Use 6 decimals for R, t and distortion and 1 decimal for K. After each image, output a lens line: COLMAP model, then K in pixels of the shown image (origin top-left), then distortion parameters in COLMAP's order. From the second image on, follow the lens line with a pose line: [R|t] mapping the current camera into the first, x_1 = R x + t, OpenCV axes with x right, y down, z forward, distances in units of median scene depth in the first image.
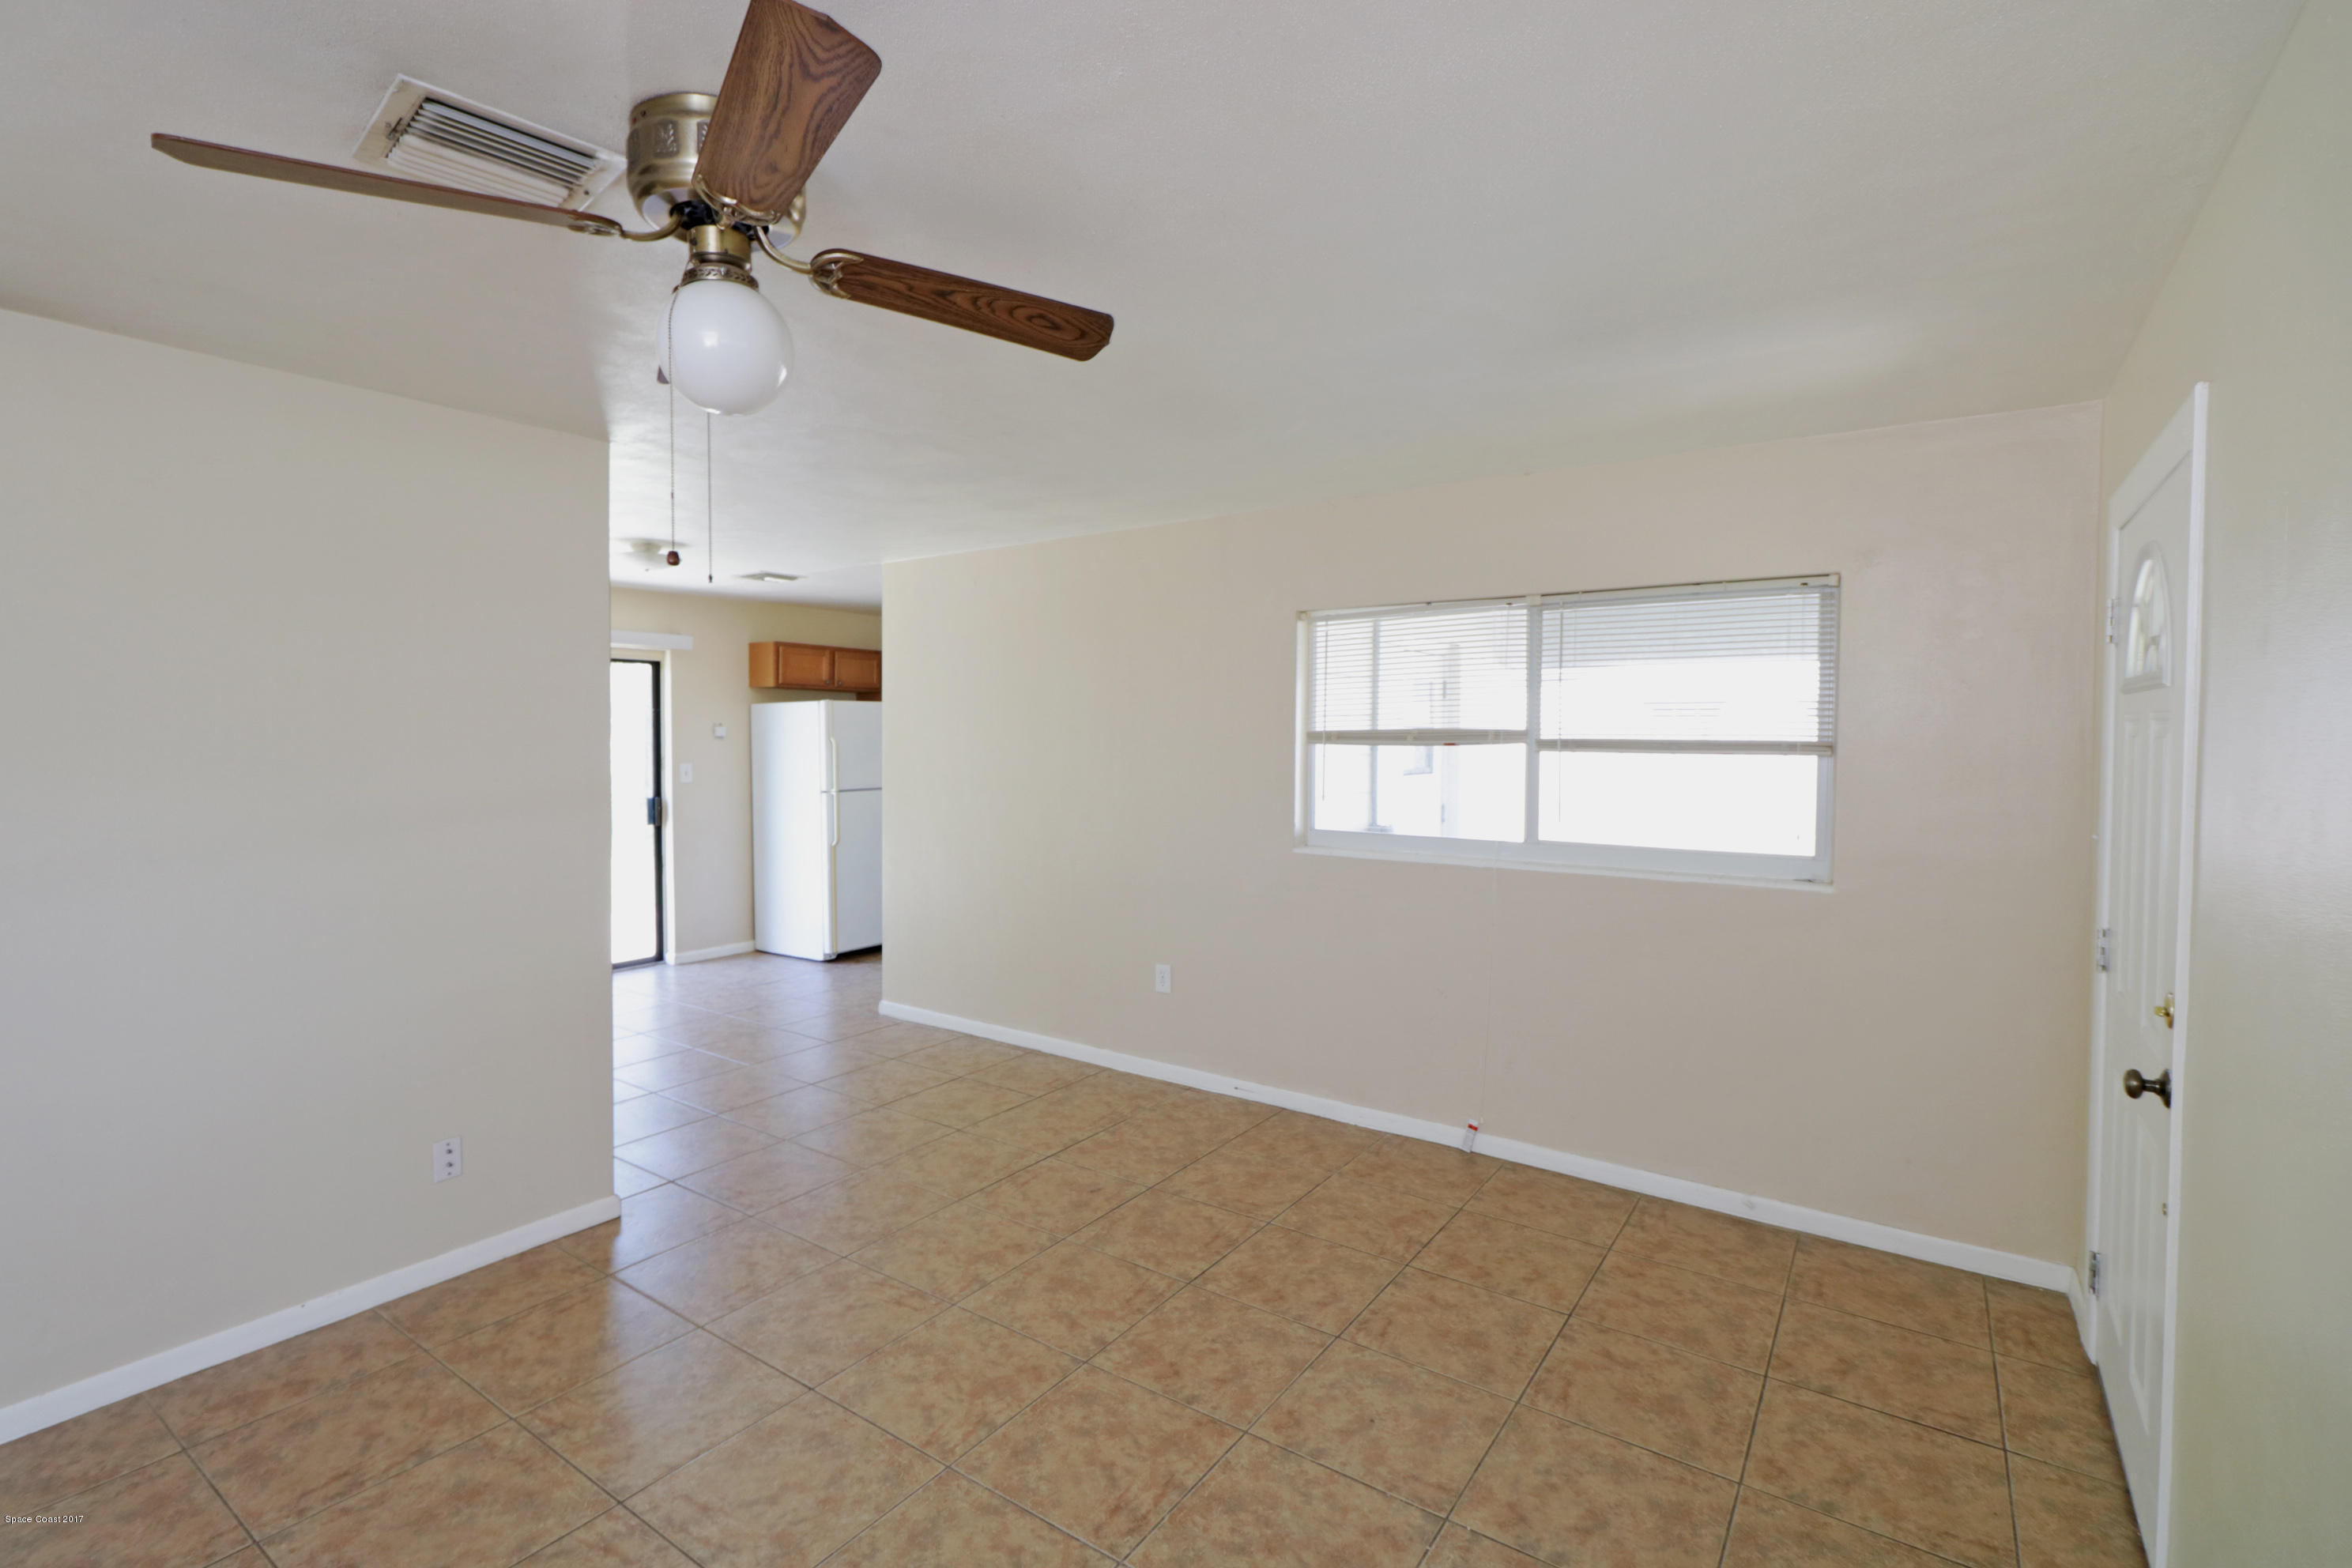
lens RADIAL K [[1082.8, 0, 1150.7], [0, 1082.8, 772.7], [0, 0, 1]] dist [-0.001112, -0.000559]
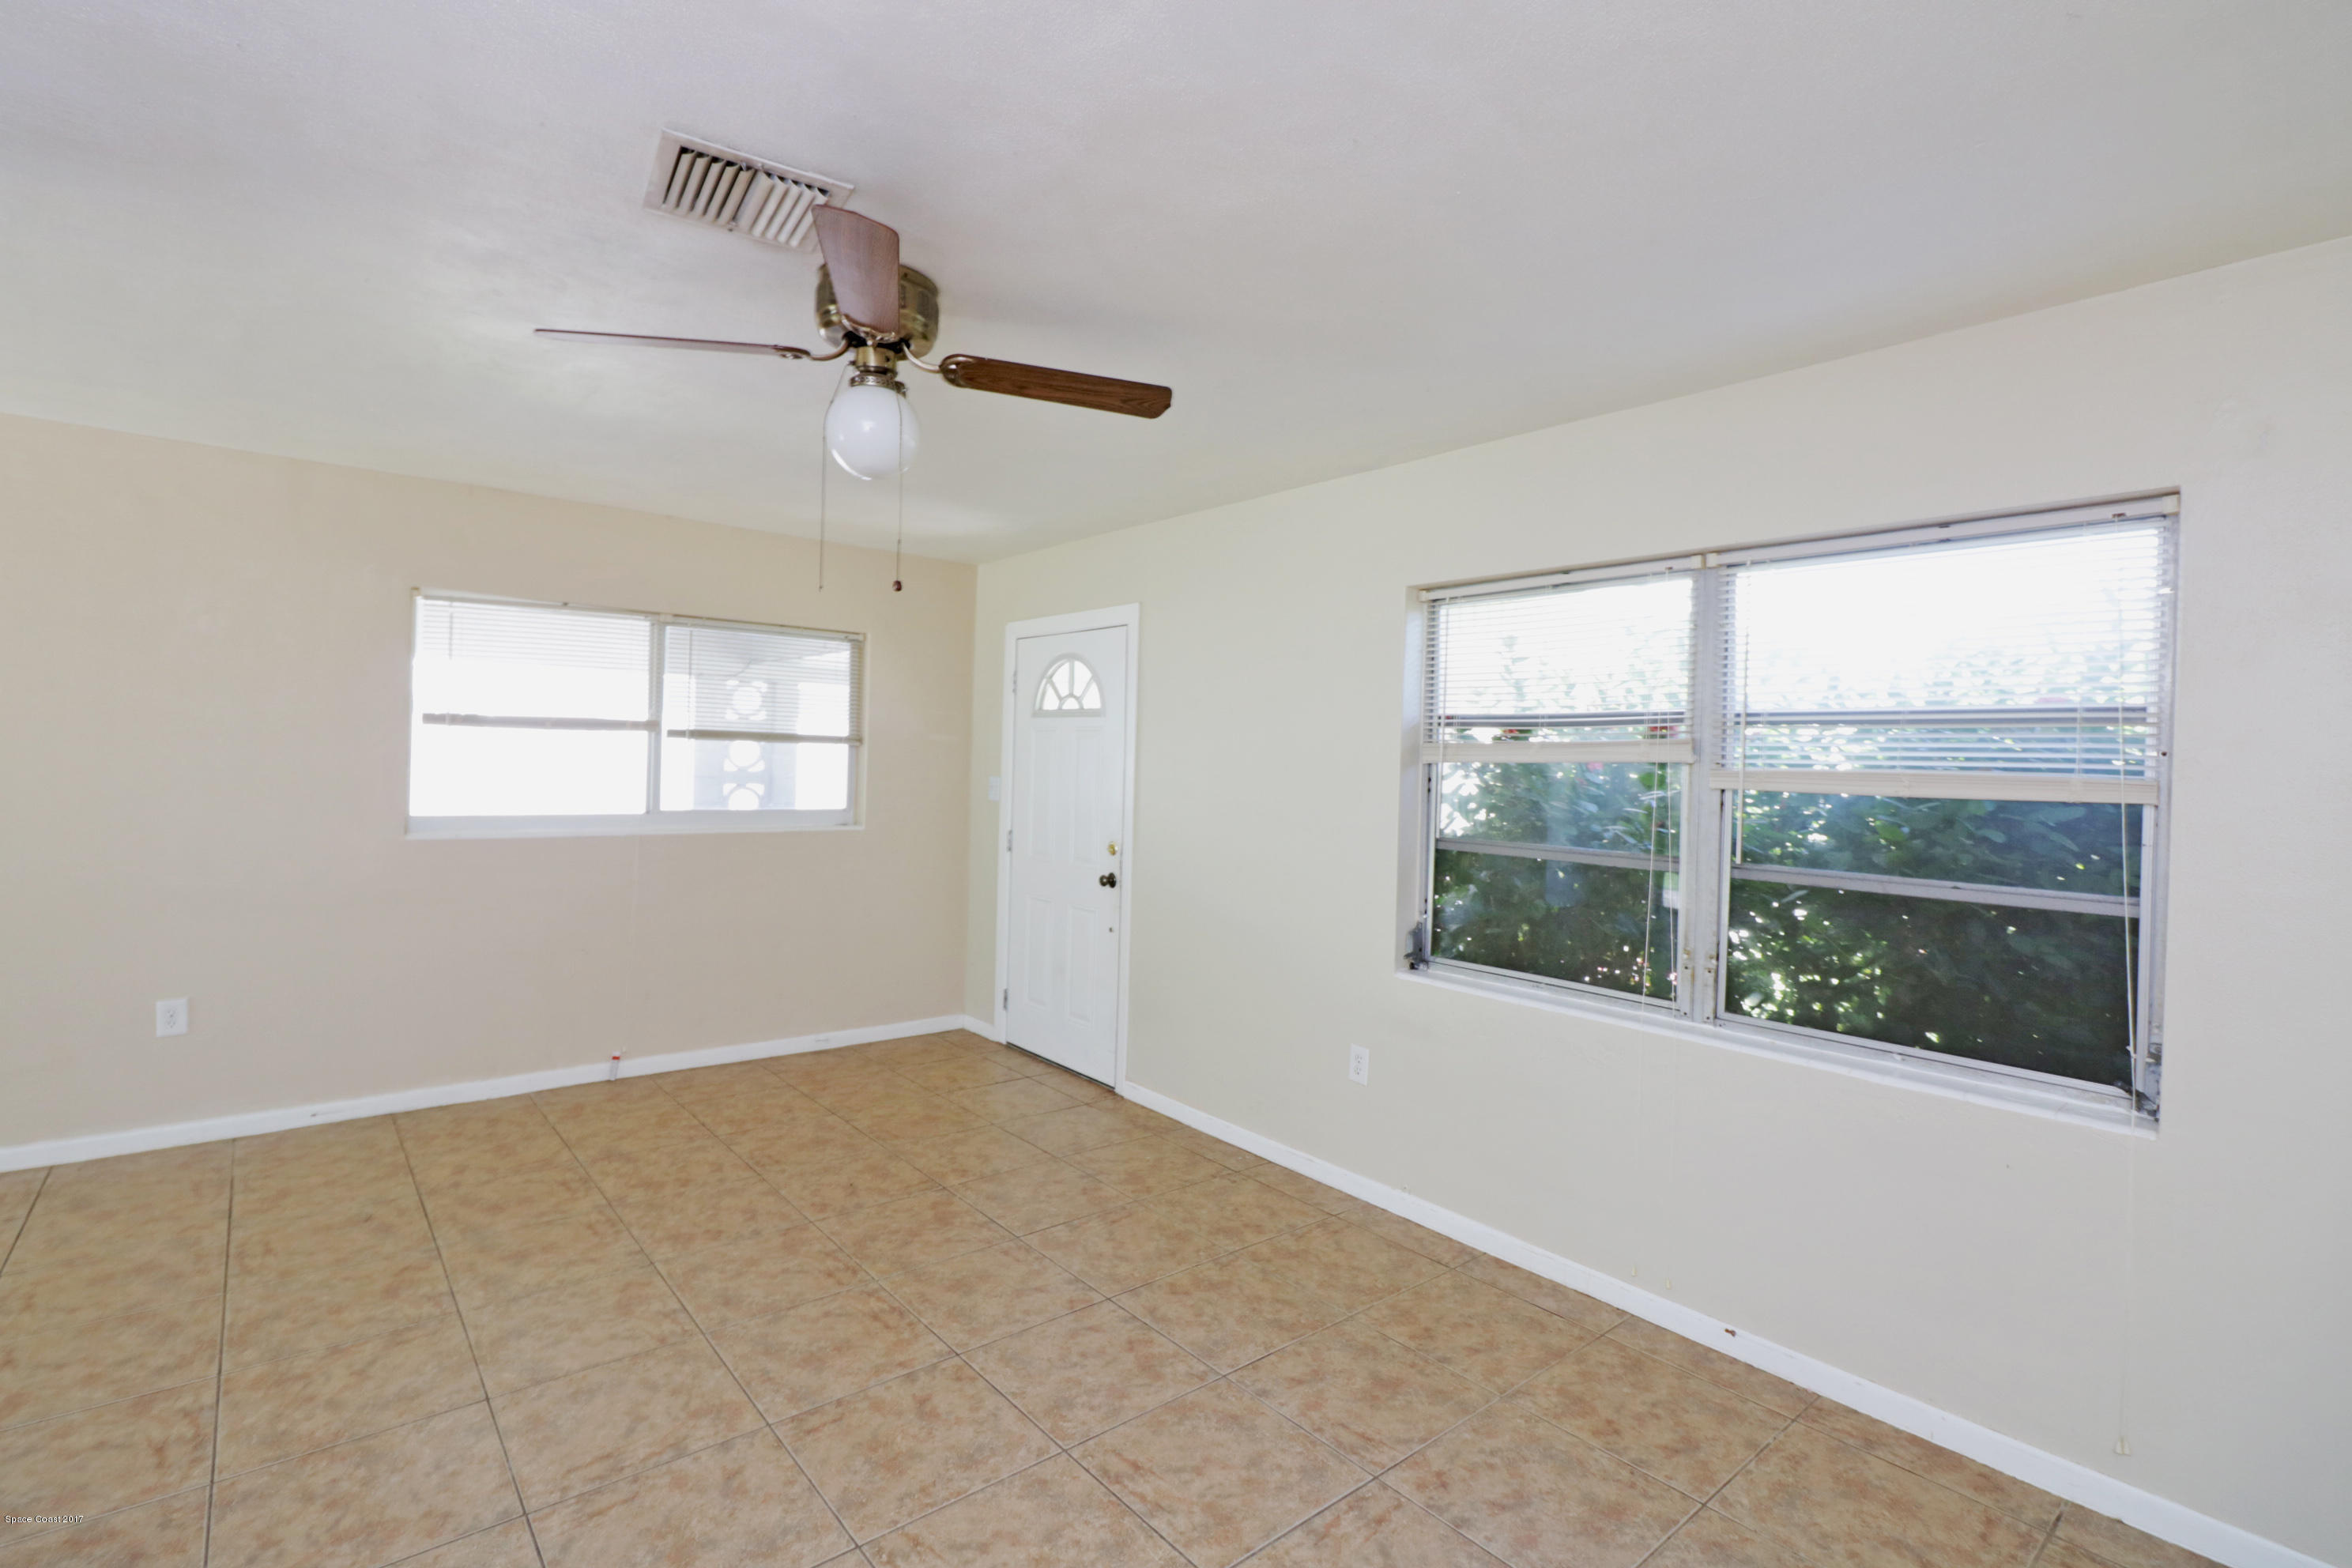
lens RADIAL K [[1082.8, 0, 1176.8], [0, 1082.8, 773.7], [0, 0, 1]] dist [-0.001112, -0.000559]
pose [[0.250876, -0.010576, 0.967962, -0.873810], [0.007779, 0.999930, 0.008909, 0.017880], [-0.967988, 0.005295, 0.250941, 0.147254]]
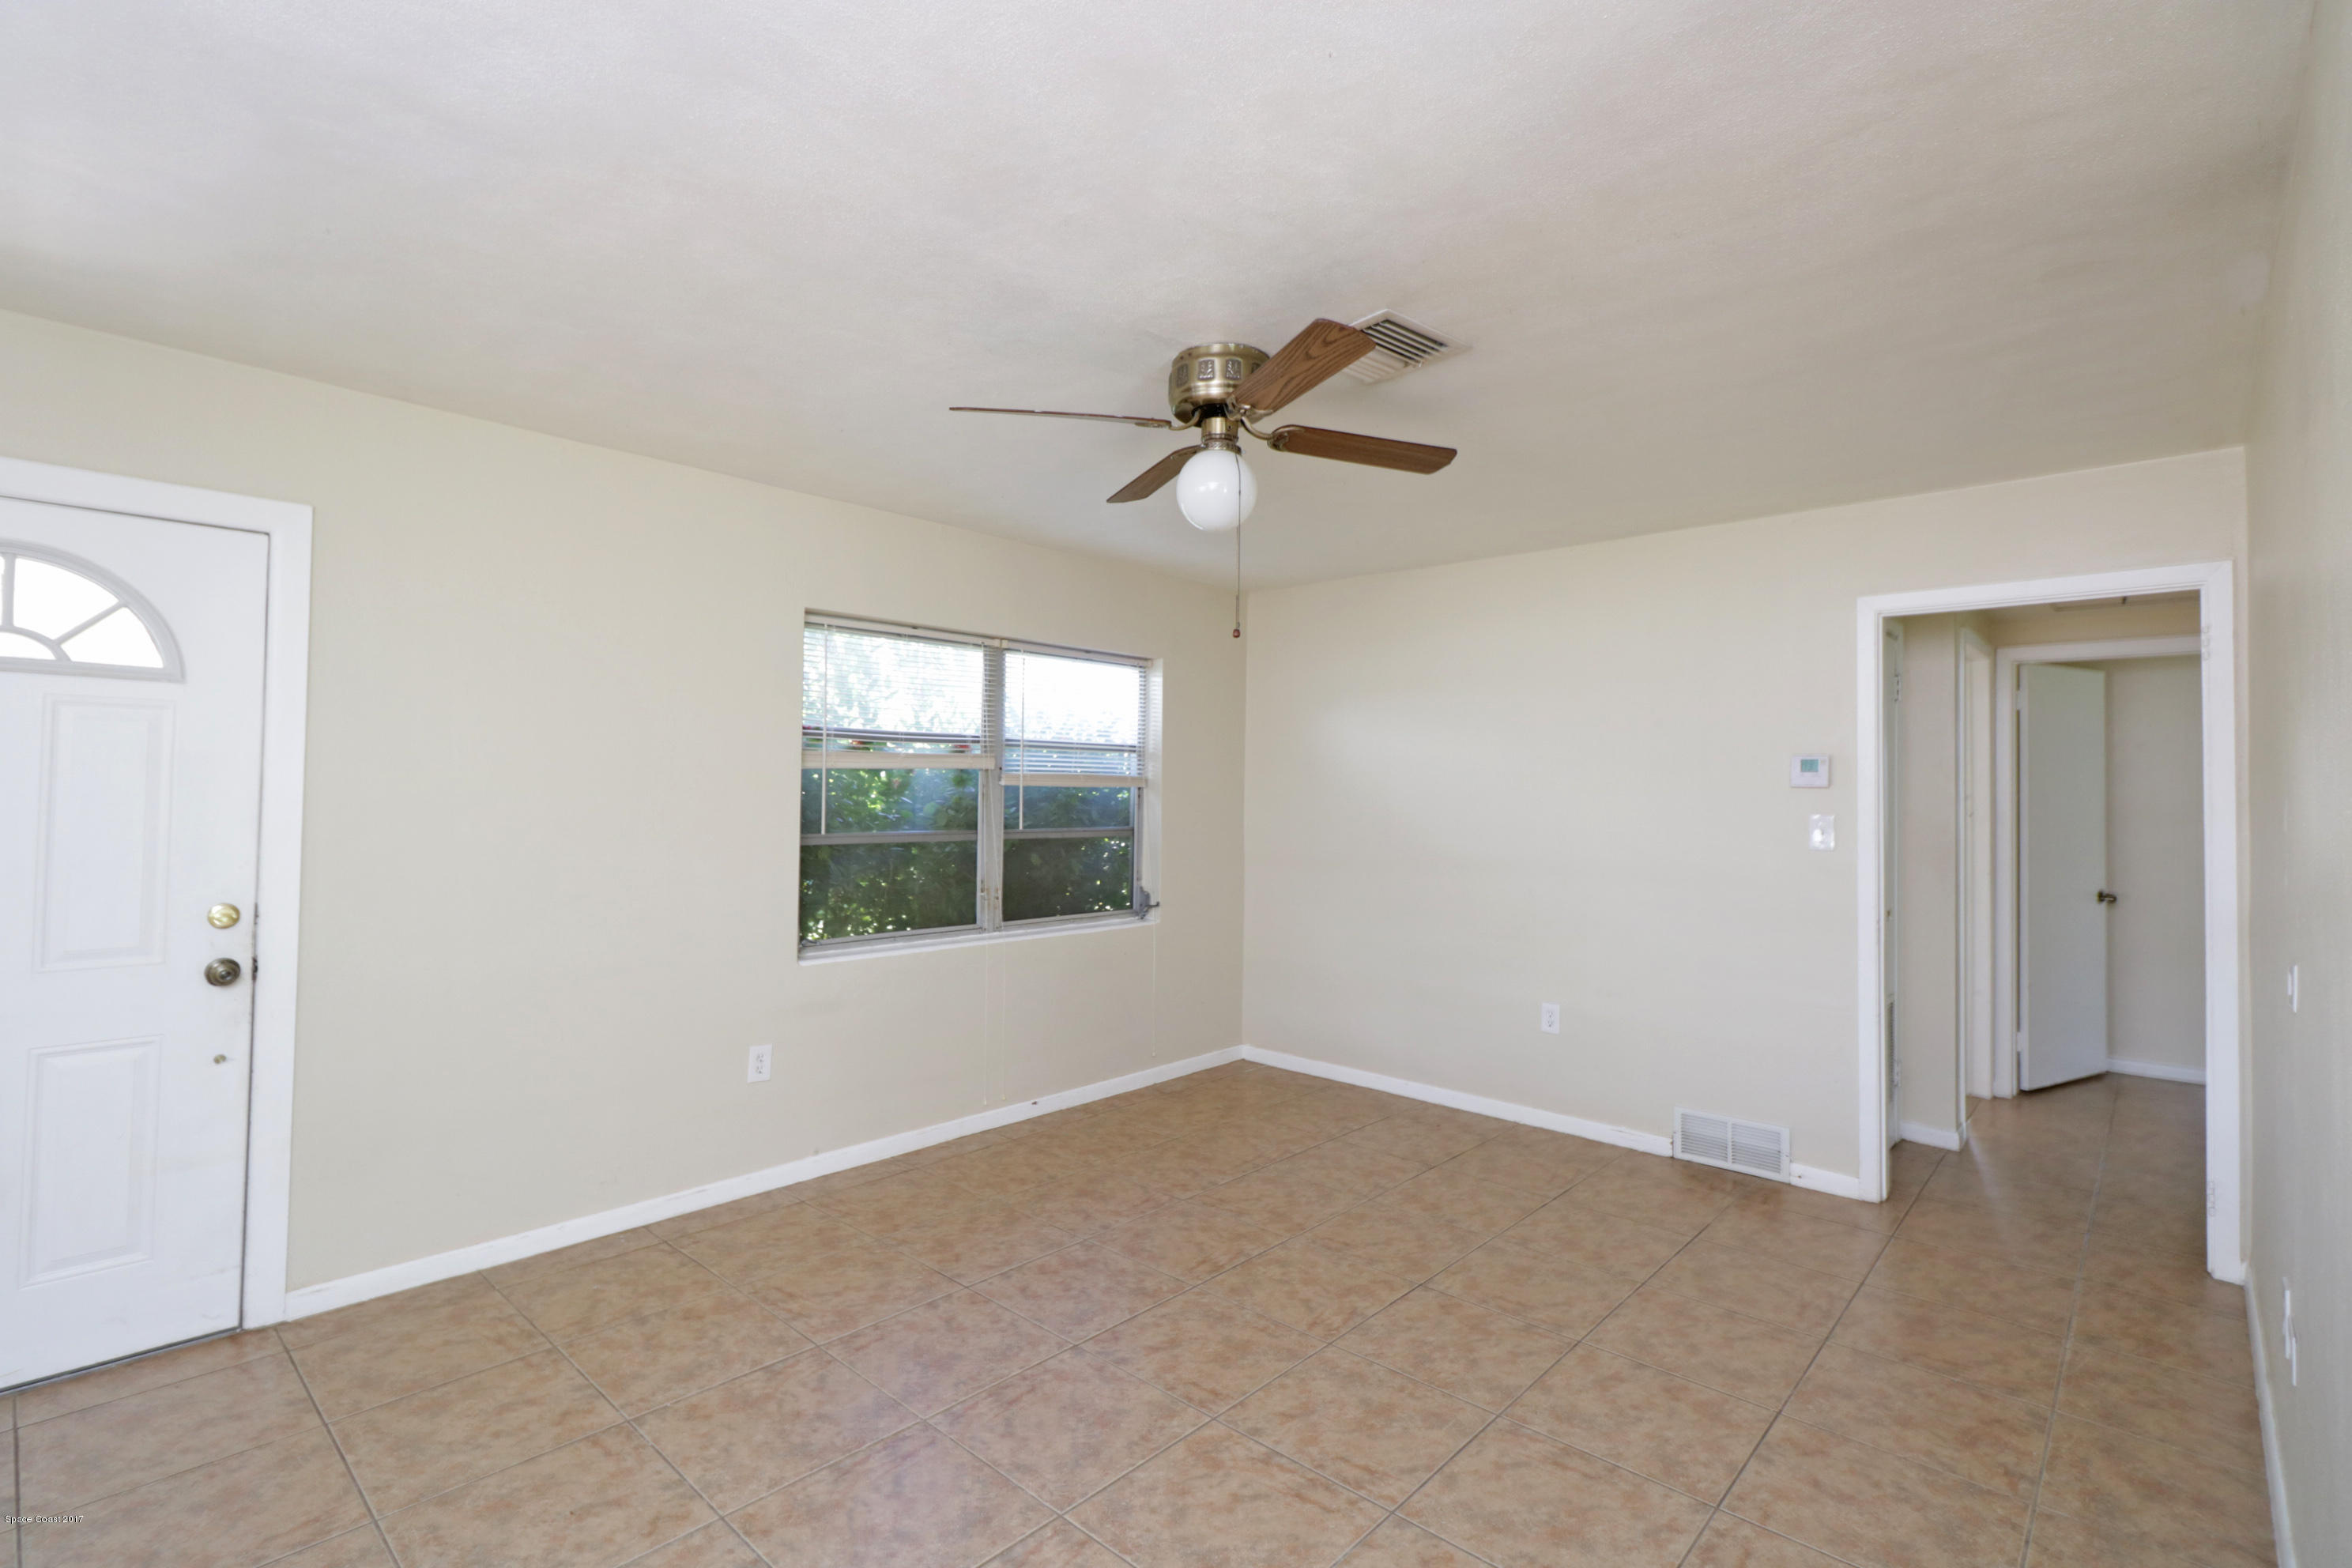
lens RADIAL K [[1082.8, 0, 1152.8], [0, 1082.8, 778.0], [0, 0, 1]] dist [-0.001112, -0.000559]
pose [[-0.990805, -0.015610, 0.134395, -0.276825], [-0.012603, 0.999651, 0.023197, -0.005077], [-0.134710, 0.021290, -0.990656, 1.381321]]
